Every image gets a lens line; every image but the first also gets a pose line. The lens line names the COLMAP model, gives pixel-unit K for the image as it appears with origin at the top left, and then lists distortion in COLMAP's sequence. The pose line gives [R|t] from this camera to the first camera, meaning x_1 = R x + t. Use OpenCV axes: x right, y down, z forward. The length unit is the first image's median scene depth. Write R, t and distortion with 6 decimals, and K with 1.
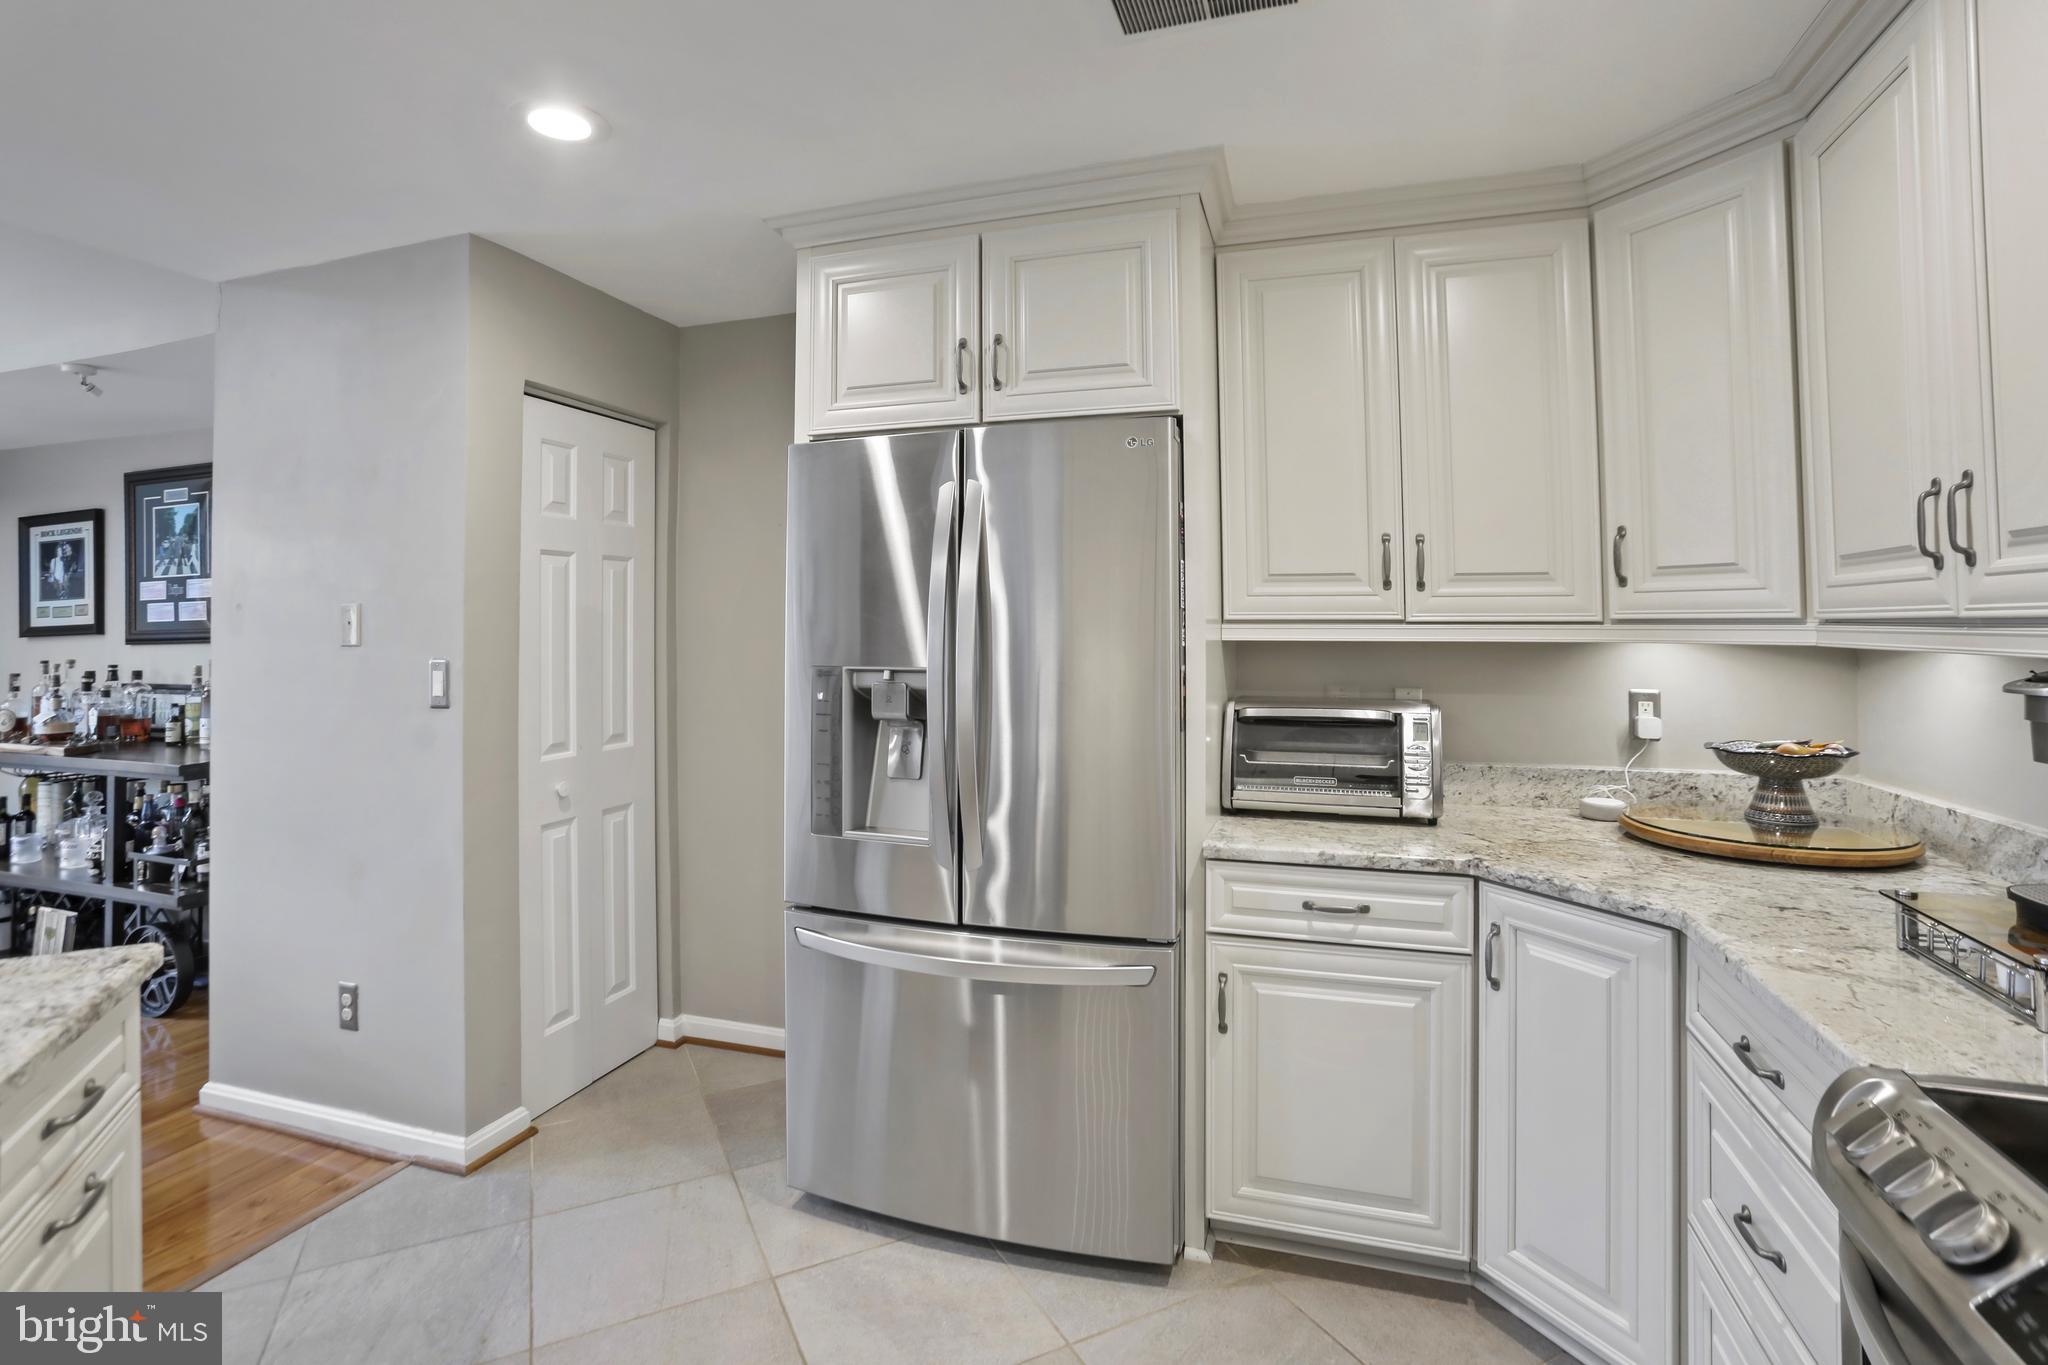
lens RADIAL K [[948.0, 0, 1007.3], [0, 948.0, 610.9], [0, 0, 1]] dist [-0.067156, 0.024212]
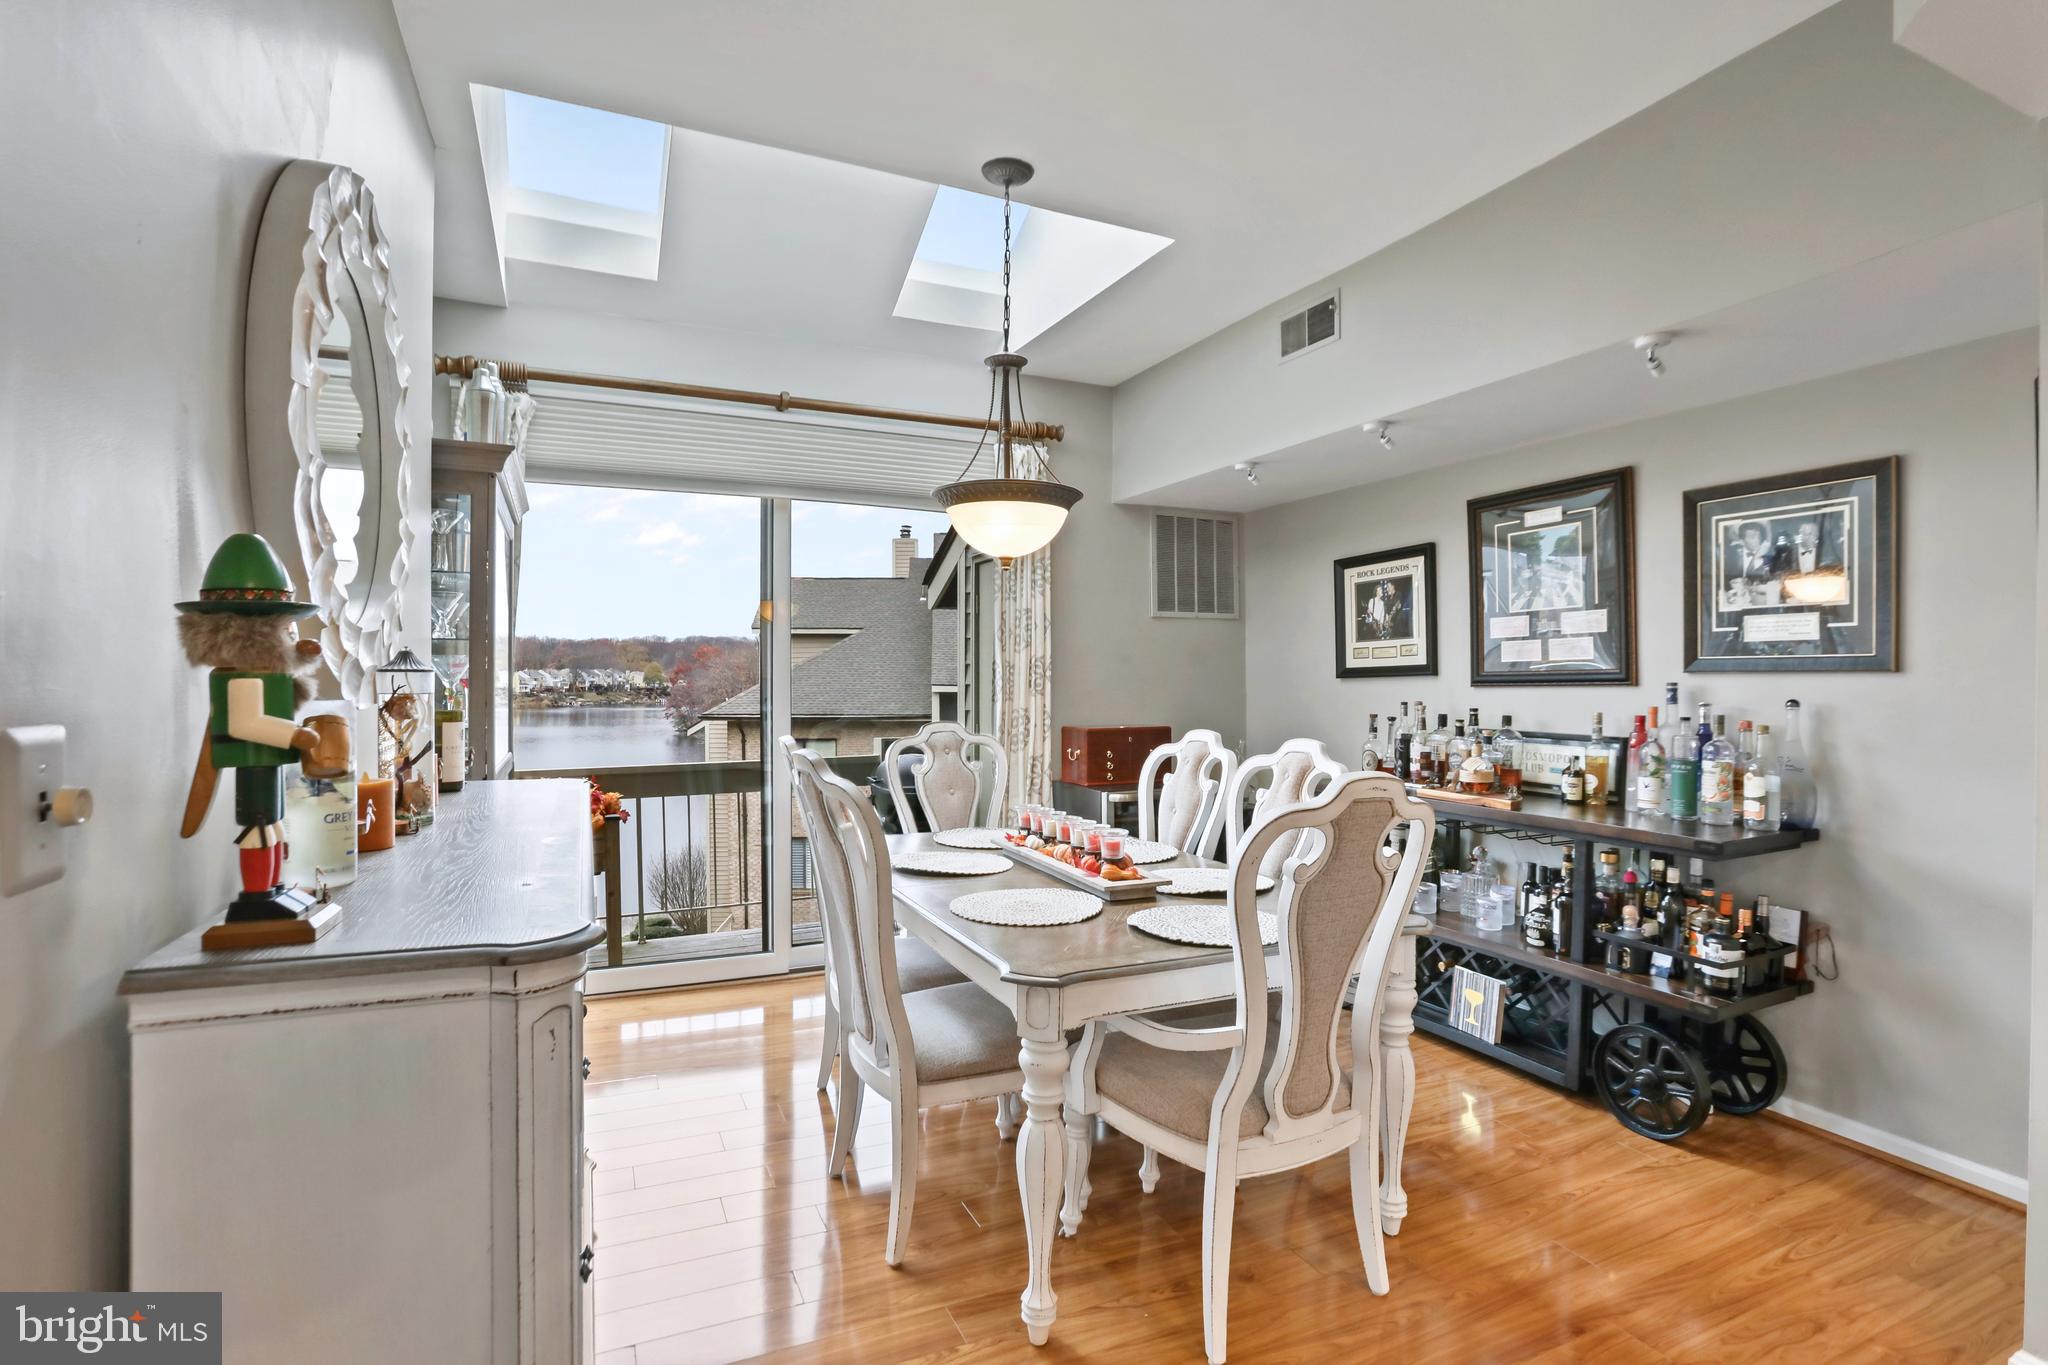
lens RADIAL K [[948.0, 0, 1026.2], [0, 948.0, 693.8], [0, 0, 1]] dist [-0.067156, 0.024212]
pose [[0.674032, 0.019501, -0.738445, -0.603801], [0.008930, 0.999363, 0.034542, 0.008091], [0.738648, -0.029876, 0.673429, 0.024009]]
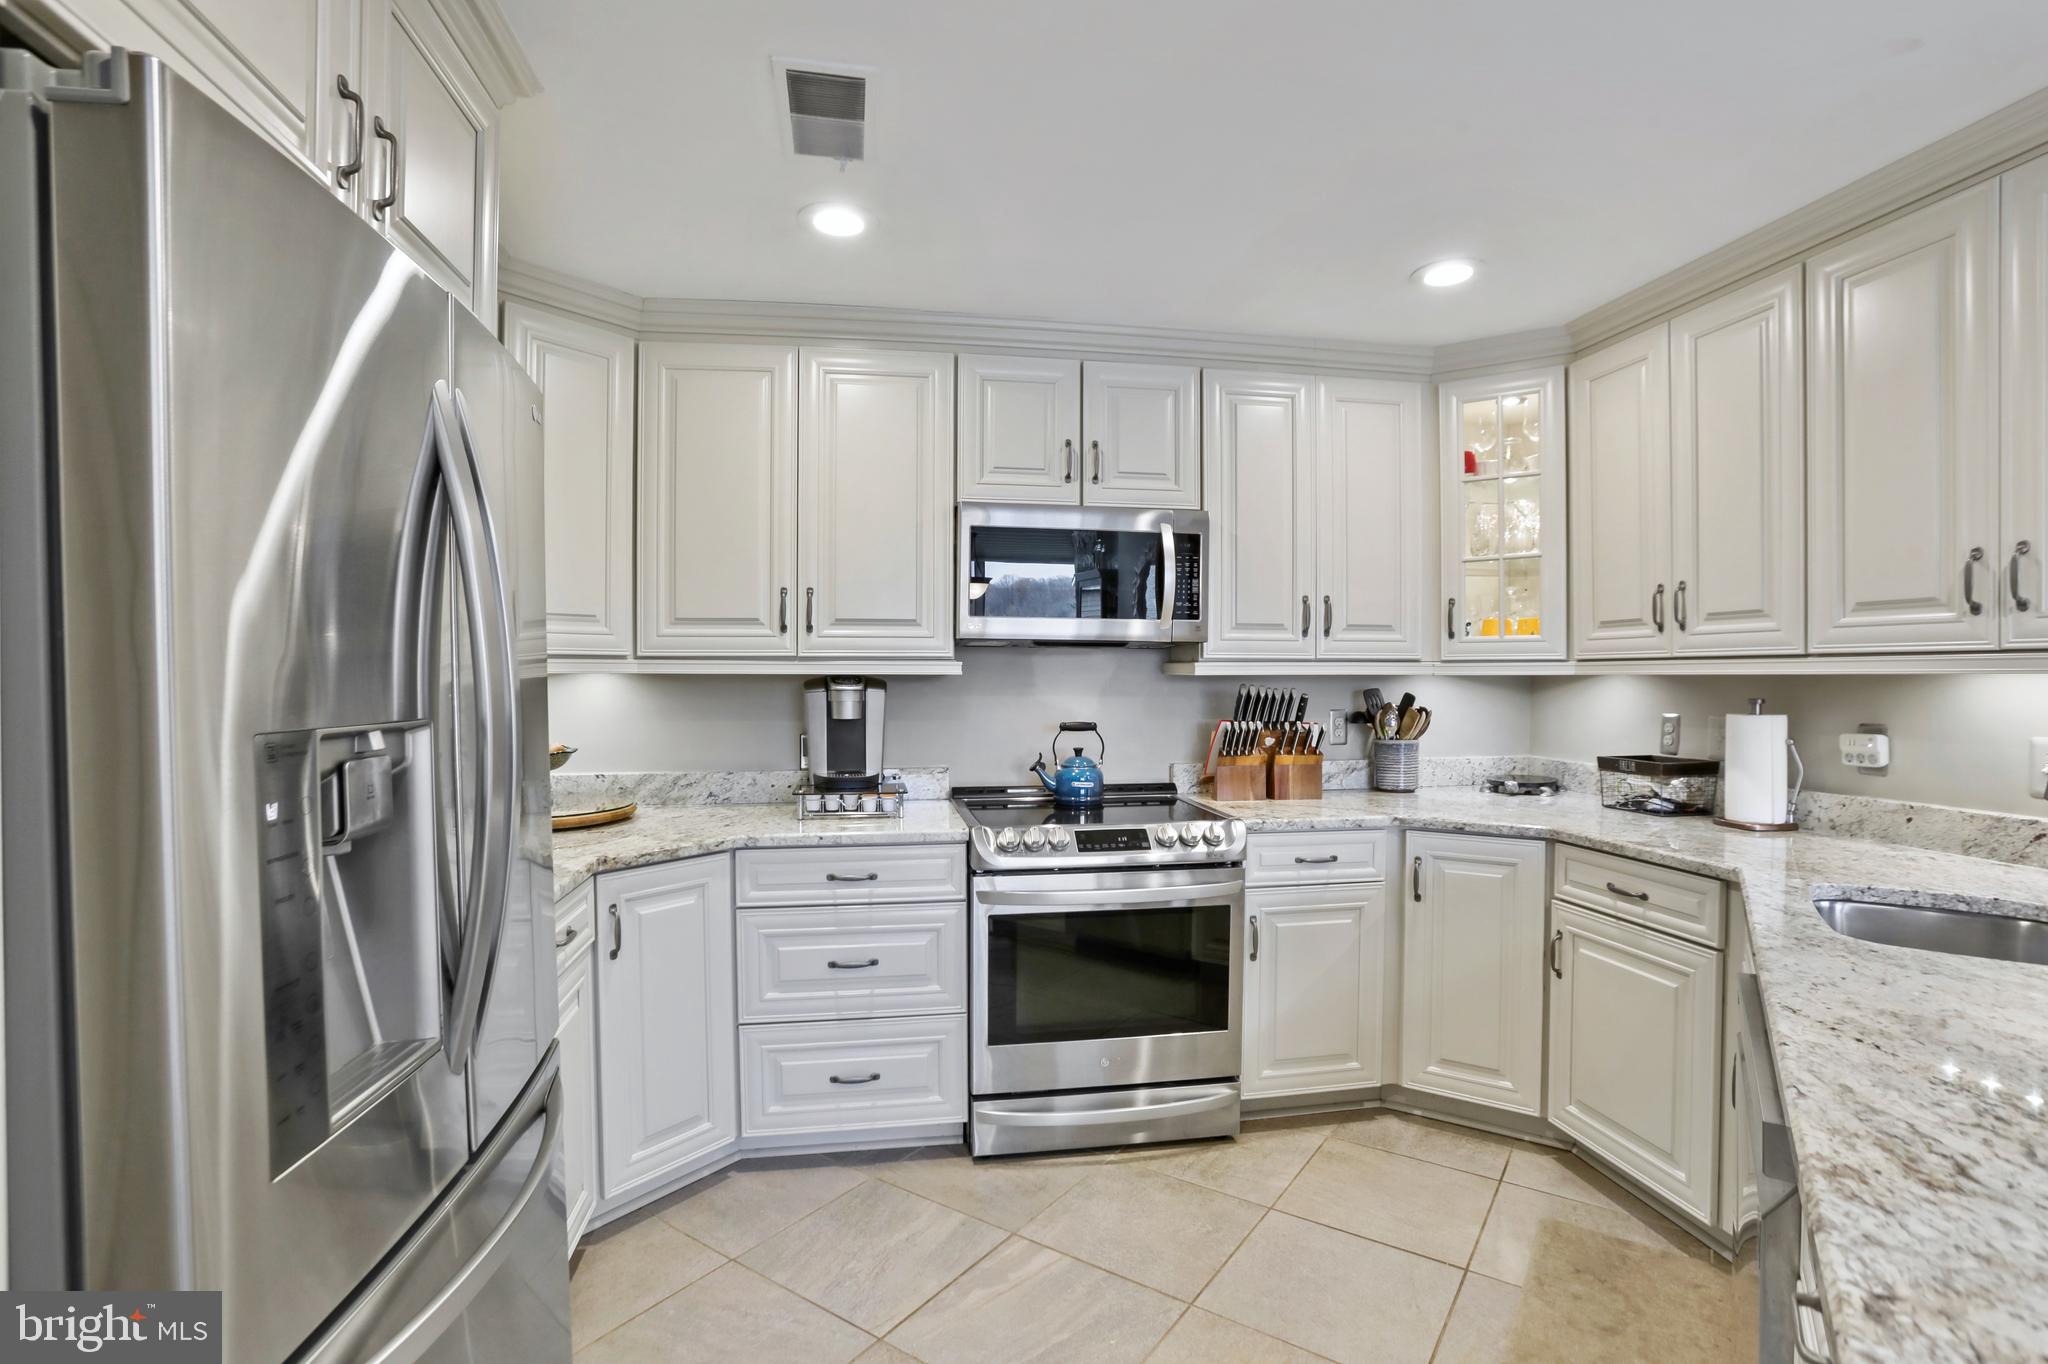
lens RADIAL K [[948.0, 0, 1004.9], [0, 948.0, 676.2], [0, 0, 1]] dist [-0.067156, 0.024212]
pose [[-0.442804, -0.003080, 0.896613, -0.359772], [-0.020950, 0.999757, -0.006913, 0.018489], [-0.896374, -0.021845, -0.442760, 0.502096]]
